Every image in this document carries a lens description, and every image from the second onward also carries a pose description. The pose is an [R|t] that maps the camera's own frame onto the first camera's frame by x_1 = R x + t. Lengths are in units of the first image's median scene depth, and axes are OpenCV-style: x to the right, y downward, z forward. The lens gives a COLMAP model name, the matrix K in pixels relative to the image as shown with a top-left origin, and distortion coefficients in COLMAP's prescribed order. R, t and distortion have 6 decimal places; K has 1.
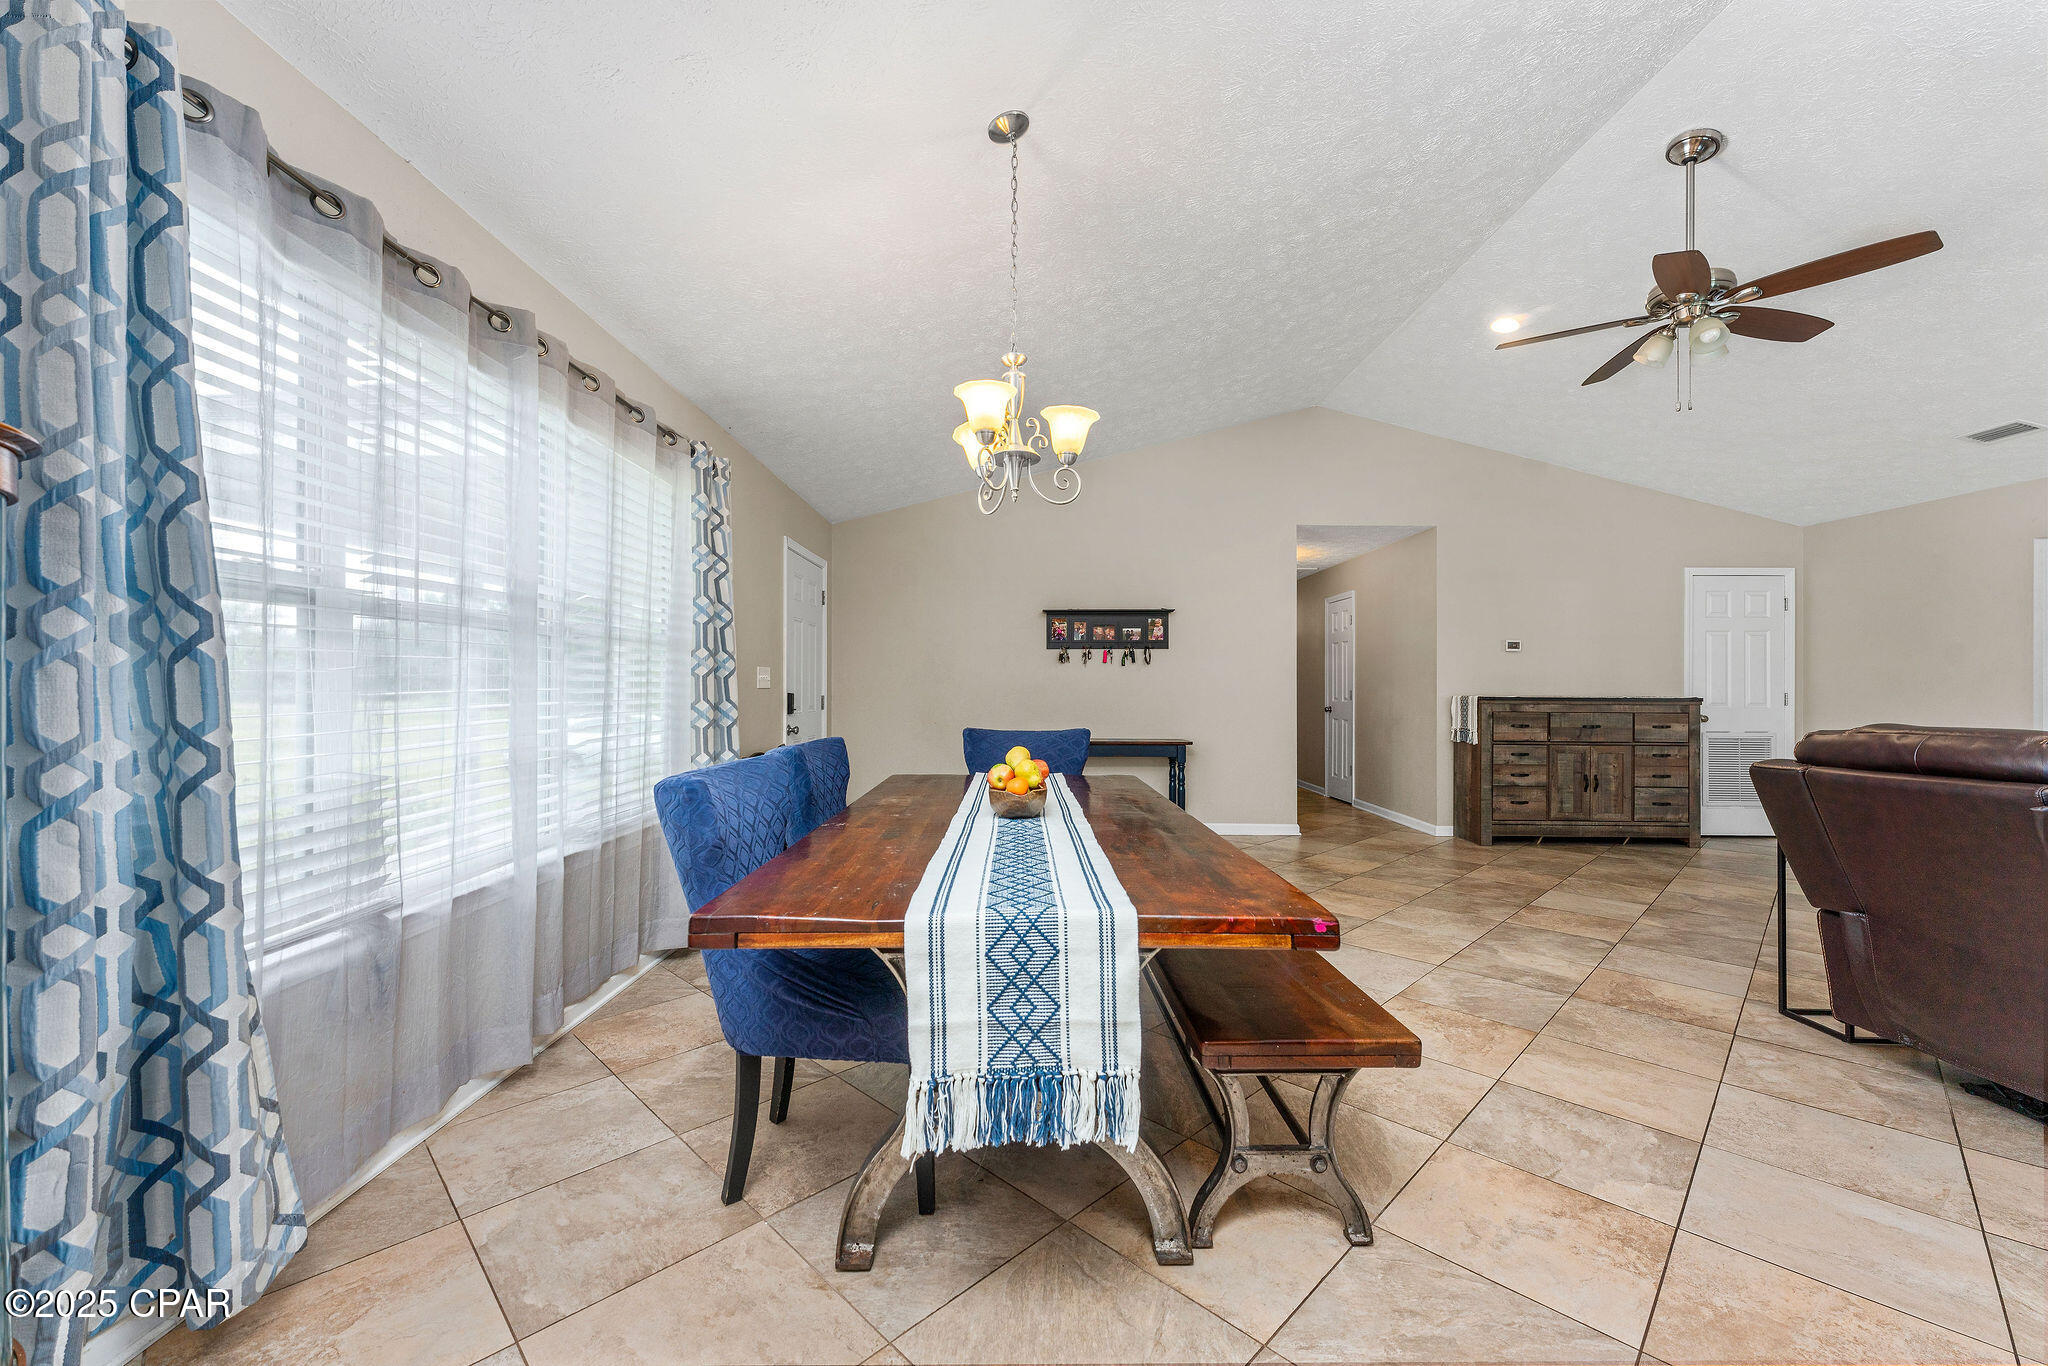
lens RADIAL K [[807.2, 0, 1017.7], [0, 807.2, 683.9], [0, 0, 1]] dist [0.002053, 0.000319]
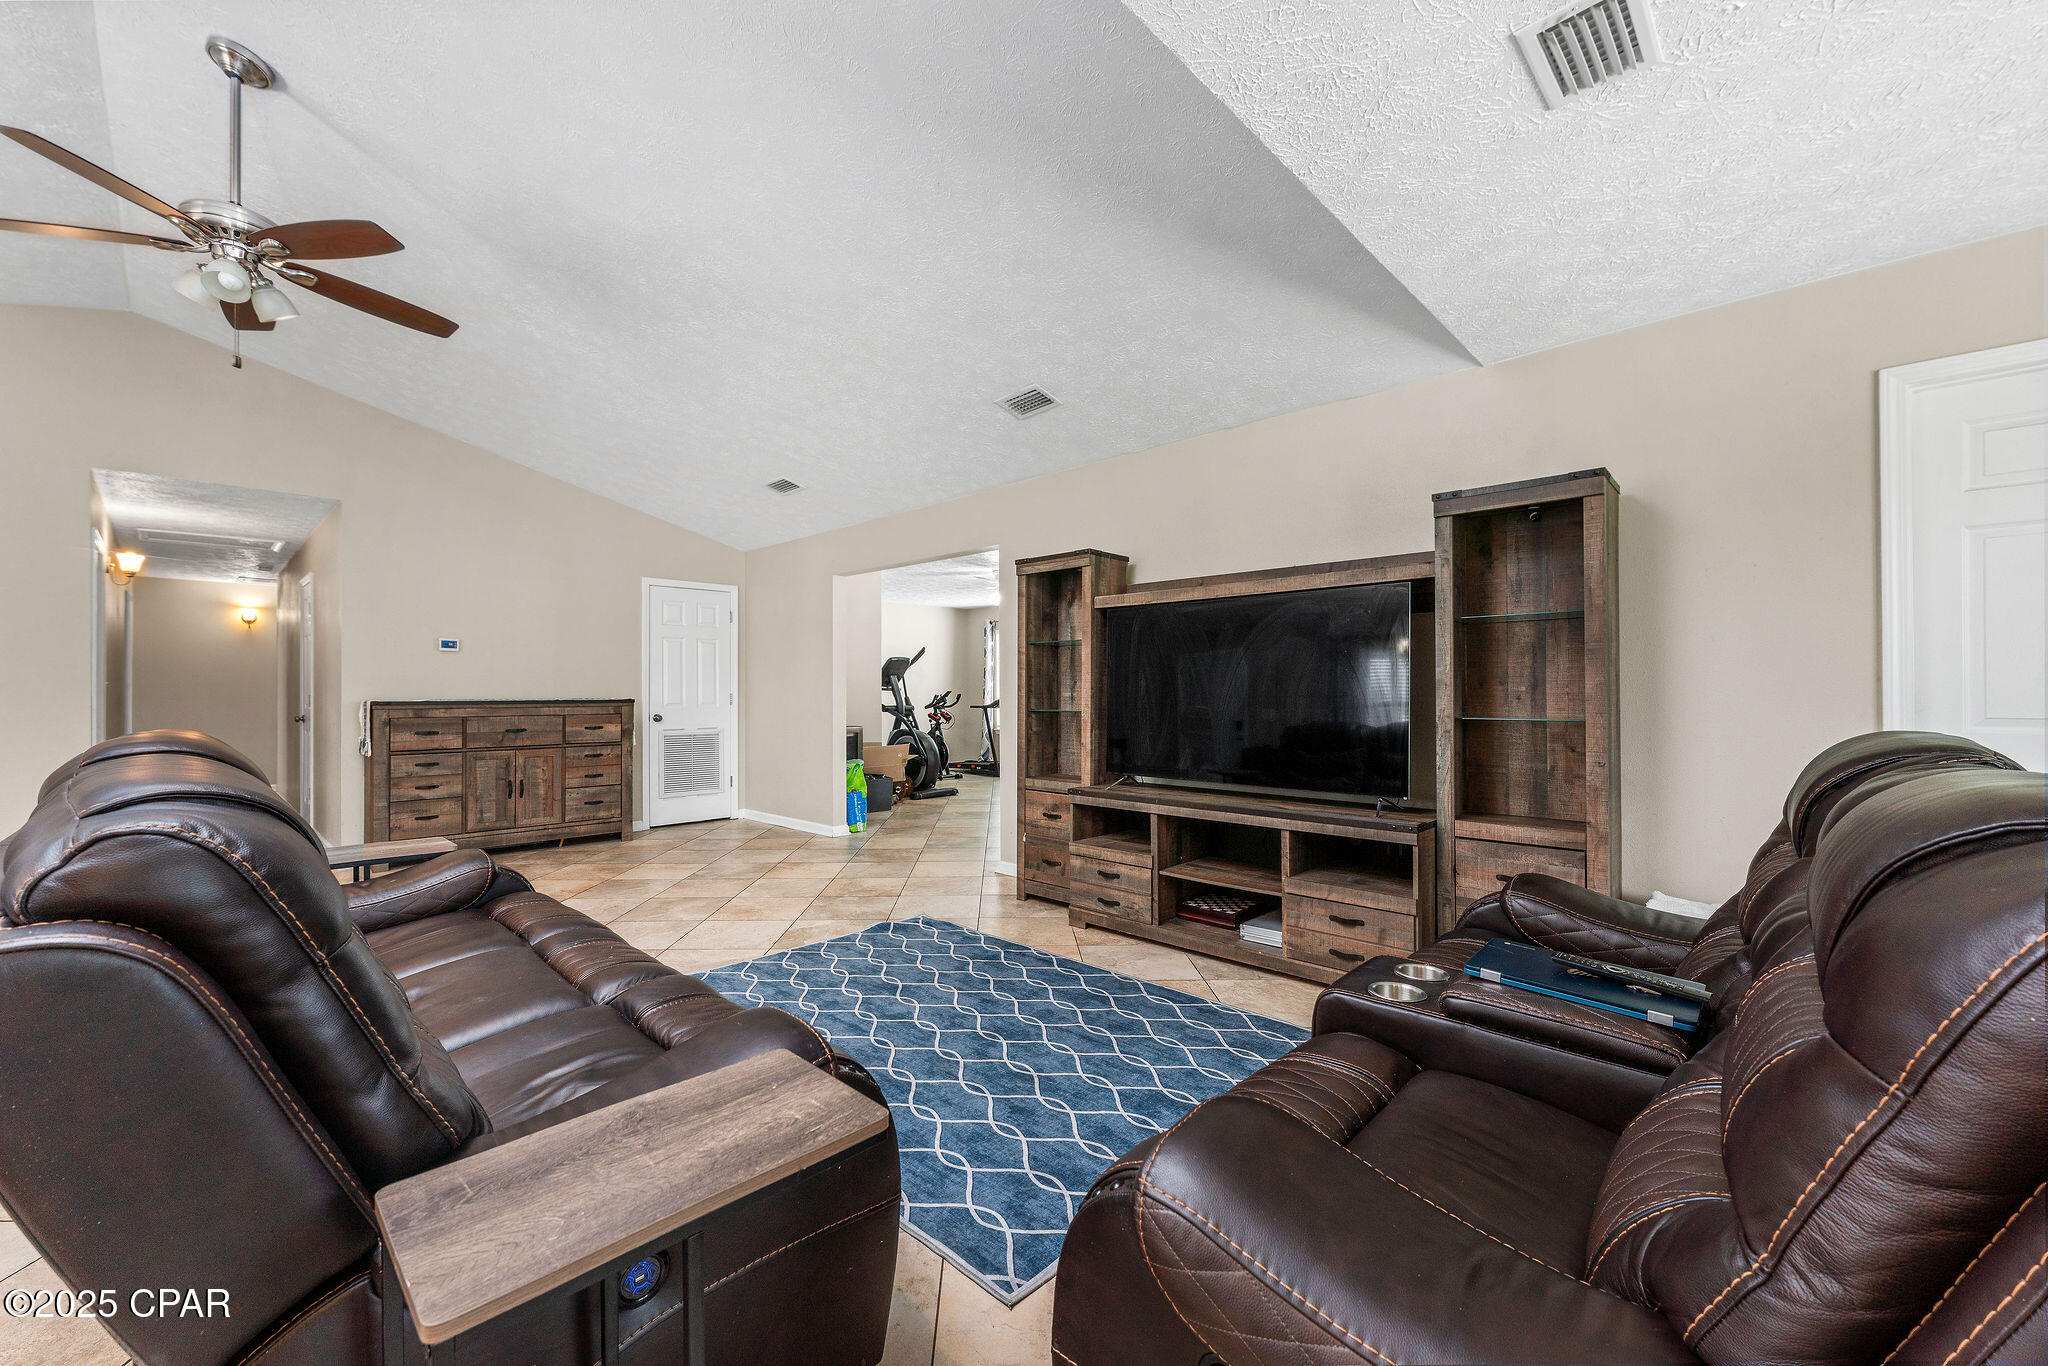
lens RADIAL K [[807.2, 0, 1022.5], [0, 807.2, 687.0], [0, 0, 1]] dist [0.002053, 0.000319]
pose [[0.695312, -0.003522, 0.718699, 0.435766], [0.003079, 0.999993, 0.001922, 0.000922], [-0.718701, 0.000877, 0.695318, -0.108240]]
